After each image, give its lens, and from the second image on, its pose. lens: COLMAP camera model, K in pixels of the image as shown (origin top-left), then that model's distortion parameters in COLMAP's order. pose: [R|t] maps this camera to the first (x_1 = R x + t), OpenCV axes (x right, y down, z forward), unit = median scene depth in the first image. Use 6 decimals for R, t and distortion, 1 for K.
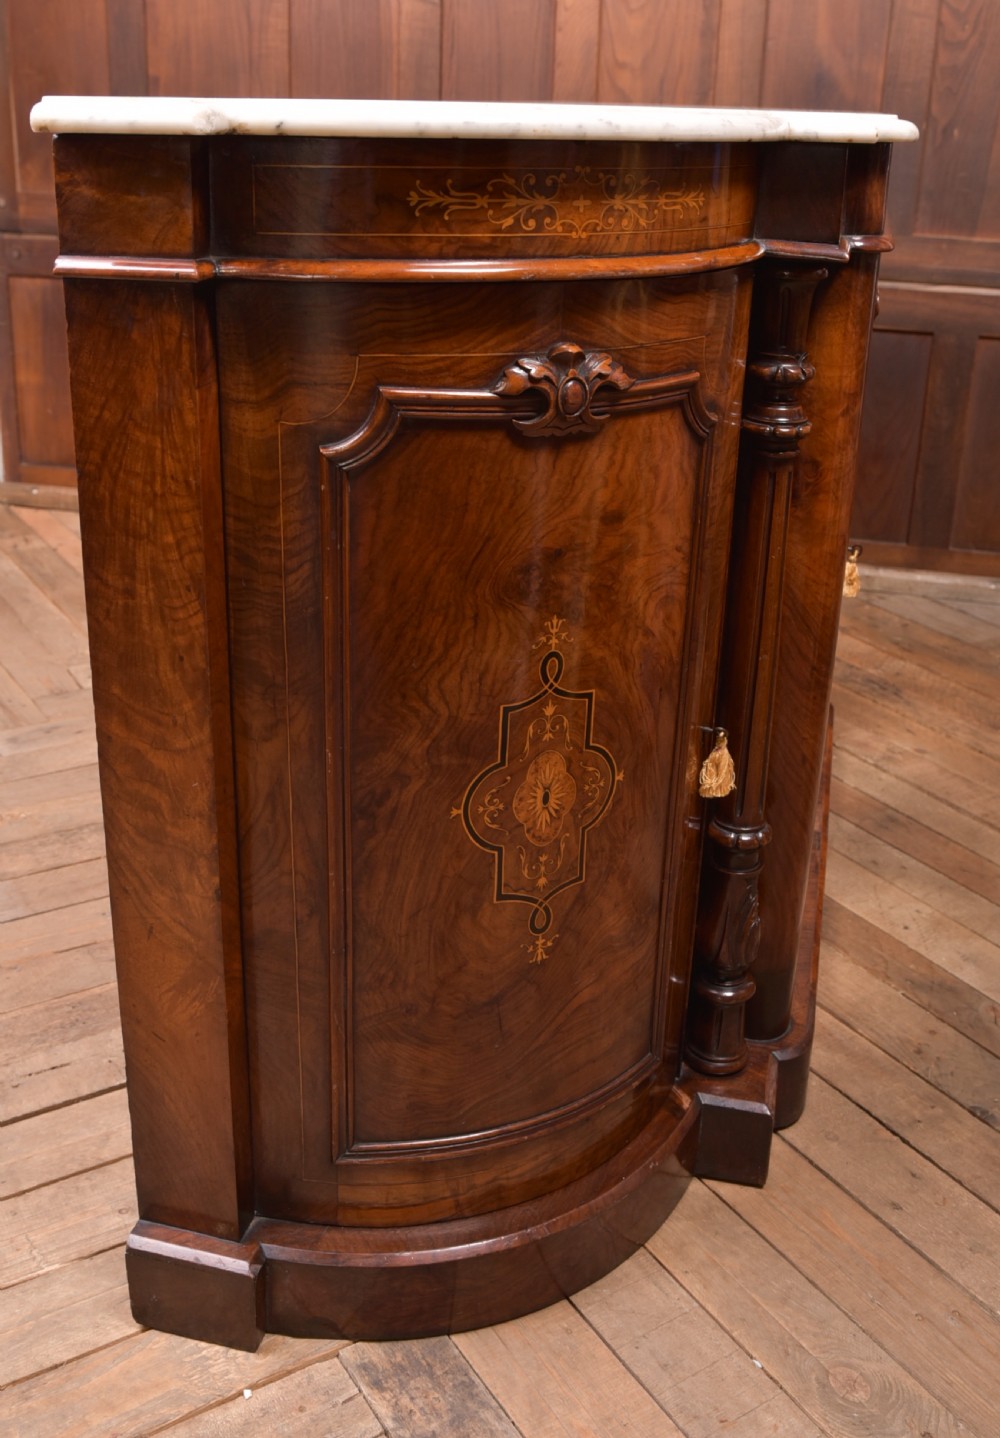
lens RADIAL K [[1453.2, 0, 490.4], [0, 1453.2, 640.7], [0, 0, 1]] dist [-0.114120, 0.114547]
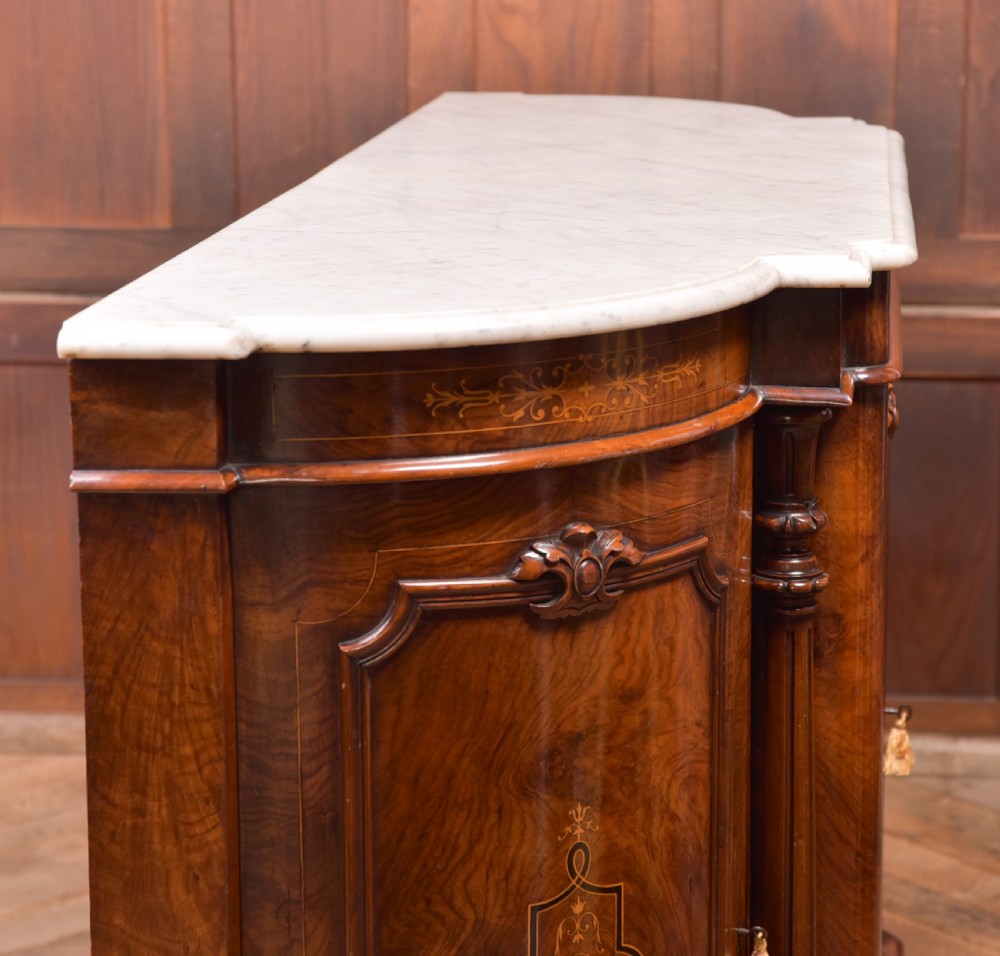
lens RADIAL K [[3061.2, 0, 611.8], [0, 3061.2, 421.9], [0, 0, 1]] dist [0.156171, 0.724968]
pose [[0.988231, -0.056994, 0.141956, -0.210642], [0.080359, 0.983059, -0.164735, 0.071855], [-0.130162, 0.174204, 0.976069, -1.030461]]
